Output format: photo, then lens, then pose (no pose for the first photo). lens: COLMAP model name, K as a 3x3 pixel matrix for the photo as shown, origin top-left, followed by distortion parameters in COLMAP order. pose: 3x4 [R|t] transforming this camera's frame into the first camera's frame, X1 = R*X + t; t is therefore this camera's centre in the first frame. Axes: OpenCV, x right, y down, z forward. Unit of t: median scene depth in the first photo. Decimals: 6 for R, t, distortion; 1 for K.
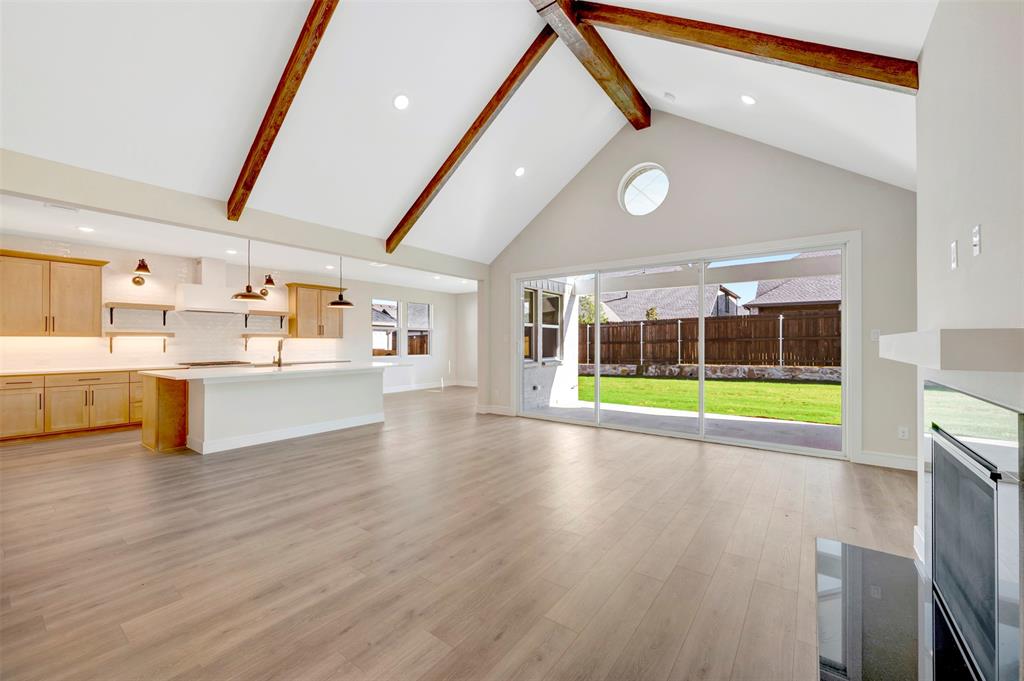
lens RADIAL K [[404.2, 0, 517.0], [0, 404.2, 341.1], [0, 0, 1]] dist [0.000564, -0.000129]
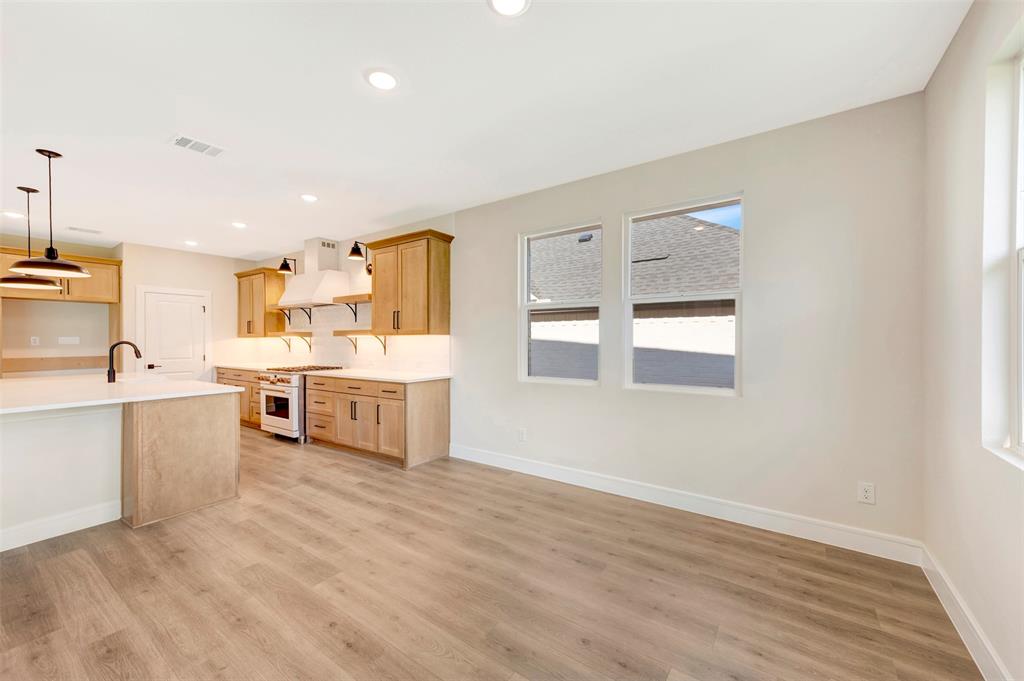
lens RADIAL K [[404.2, 0, 526.6], [0, 404.2, 340.4], [0, 0, 1]] dist [0.000564, -0.000129]
pose [[0.037893, 0.006126, -0.999263, 0.058651], [0.007669, 0.999950, 0.006421, -0.002244], [0.999252, -0.007907, 0.037845, 1.164294]]
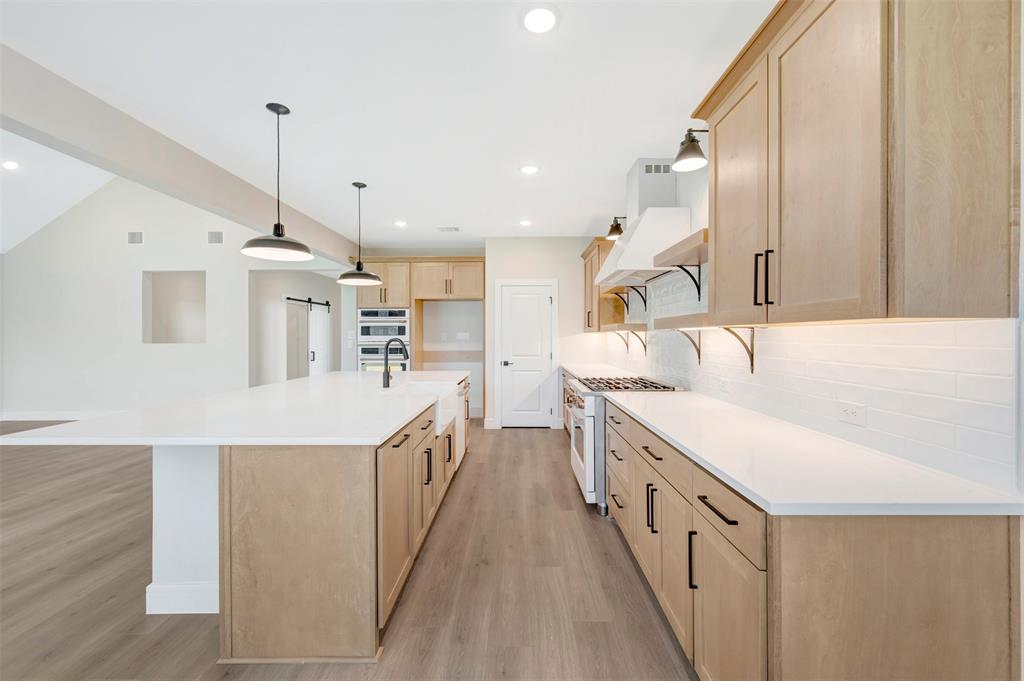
lens RADIAL K [[404.2, 0, 514.3], [0, 404.2, 335.7], [0, 0, 1]] dist [0.000564, -0.000129]
pose [[-0.809866, 0.005146, -0.586592, -0.291465], [0.007208, 0.999973, -0.001180, -0.002322], [0.586570, -0.005183, -0.809882, 1.091039]]
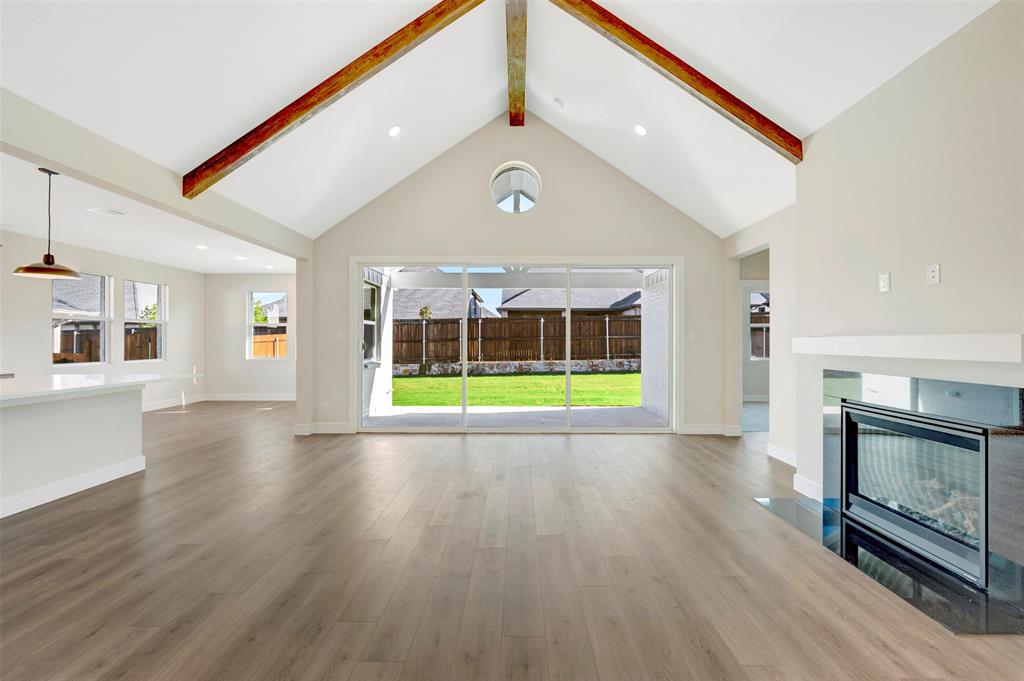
lens RADIAL K [[404.2, 0, 516.9], [0, 404.2, 339.5], [0, 0, 1]] dist [0.000564, -0.000129]
pose [[0.807641, 0.003177, 0.589667, -0.183391], [-0.002832, 0.999995, -0.001509, -0.000059], [-0.589668, -0.000451, 0.807645, 0.133082]]
